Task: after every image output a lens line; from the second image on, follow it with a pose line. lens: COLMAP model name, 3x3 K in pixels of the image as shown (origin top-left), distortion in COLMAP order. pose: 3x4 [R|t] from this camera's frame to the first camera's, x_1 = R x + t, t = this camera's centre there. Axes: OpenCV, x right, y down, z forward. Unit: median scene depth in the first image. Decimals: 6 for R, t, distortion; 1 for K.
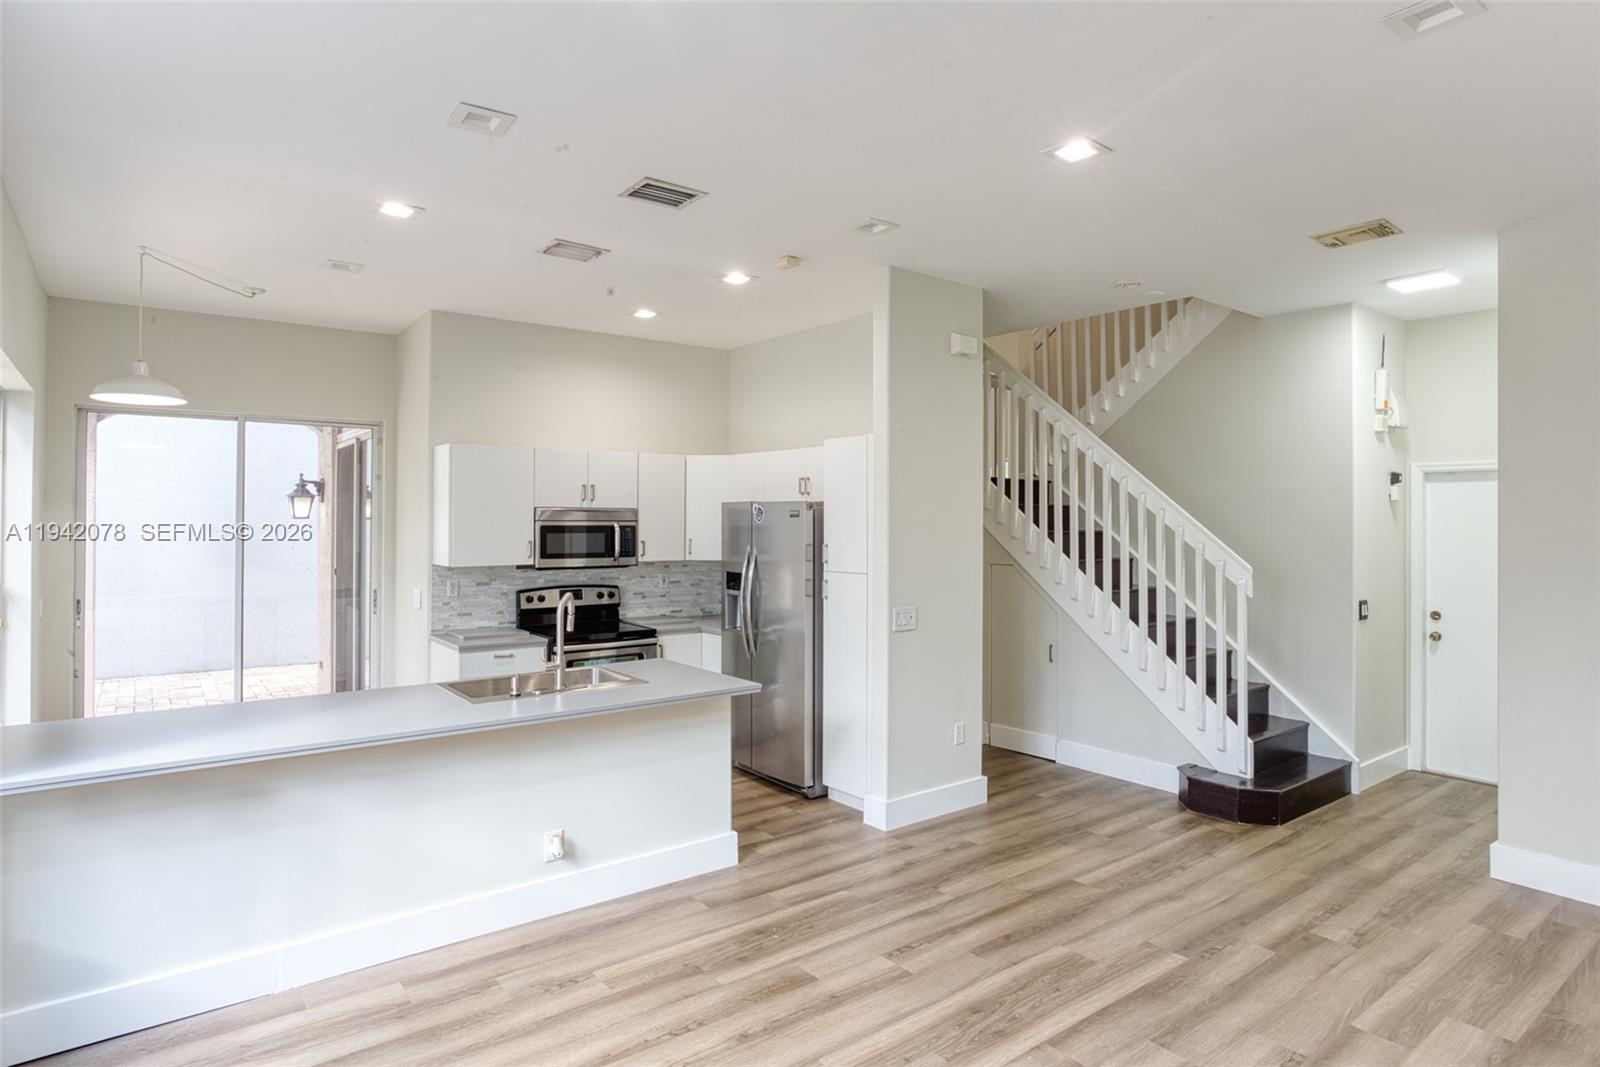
lens RADIAL K [[874.4, 0, 800.3], [0, 874.4, 525.8], [0, 0, 1]] dist [-0.019884, 0.000213]
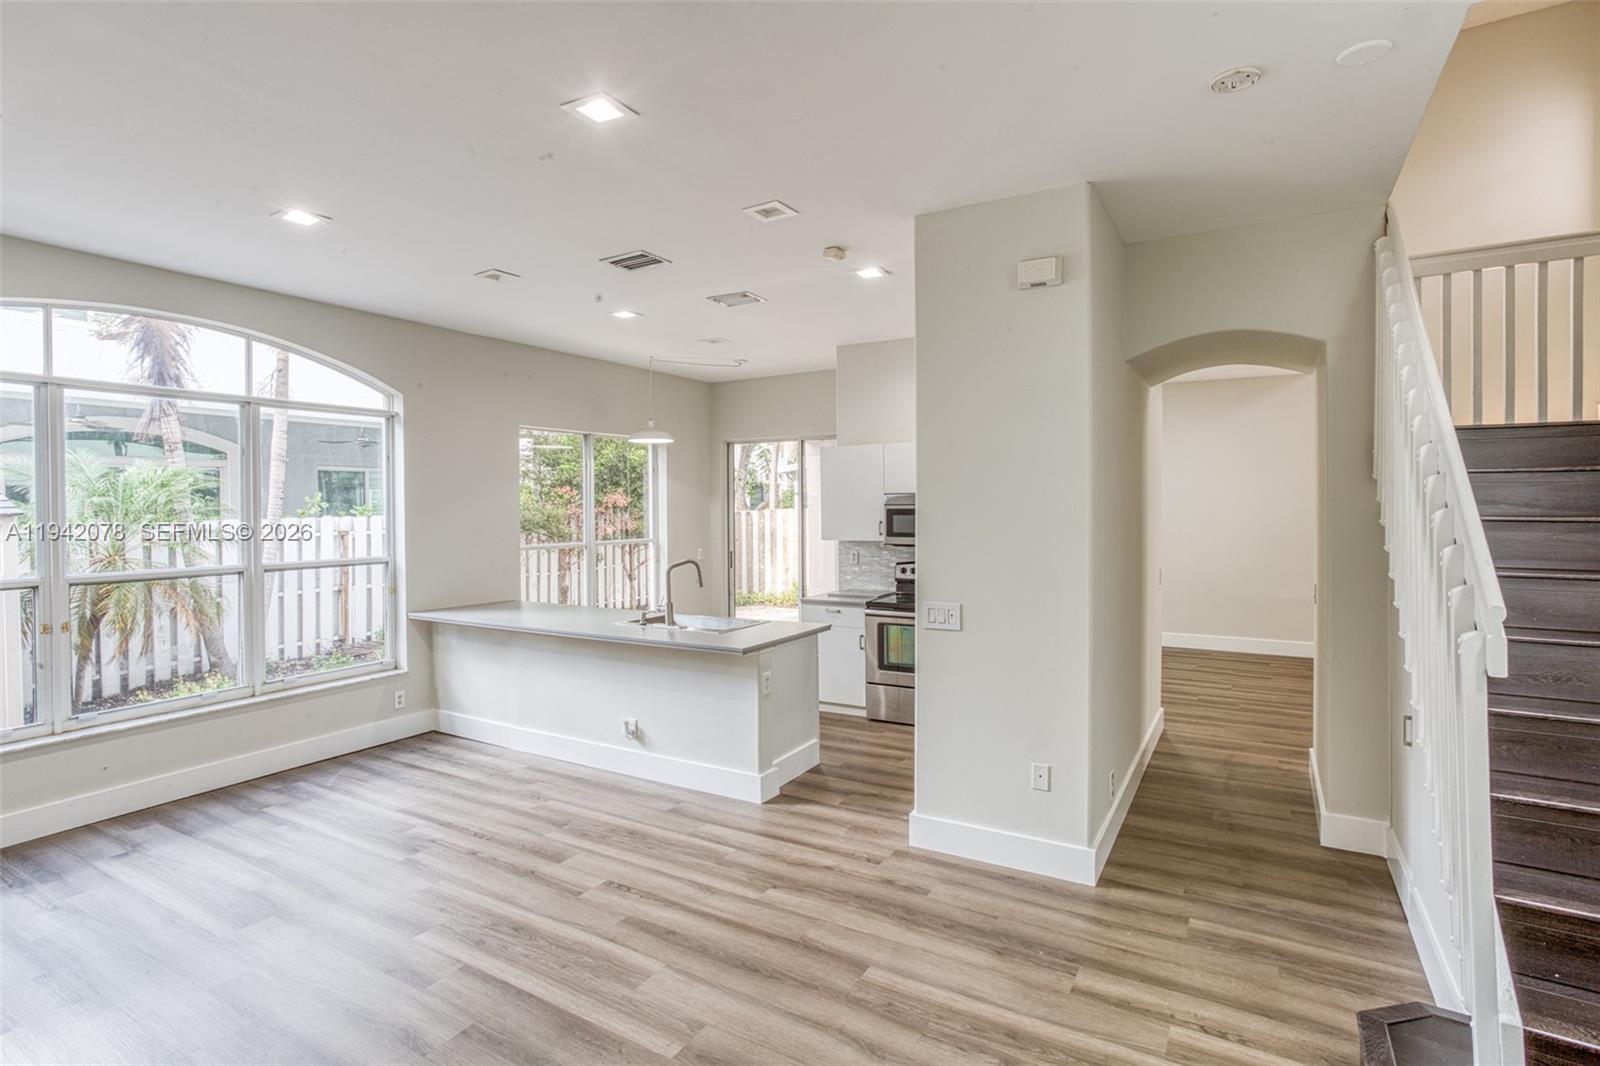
lens RADIAL K [[777.9, 0, 799.4], [0, 777.9, 526.9], [0, 0, 1]] dist [-0.015052, 0.000972]
pose [[0.370876, 0.013040, -0.928591, 0.985814], [0.010871, 0.999772, 0.018381, 0.005387], [0.928619, -0.016912, 0.370650, 0.744167]]
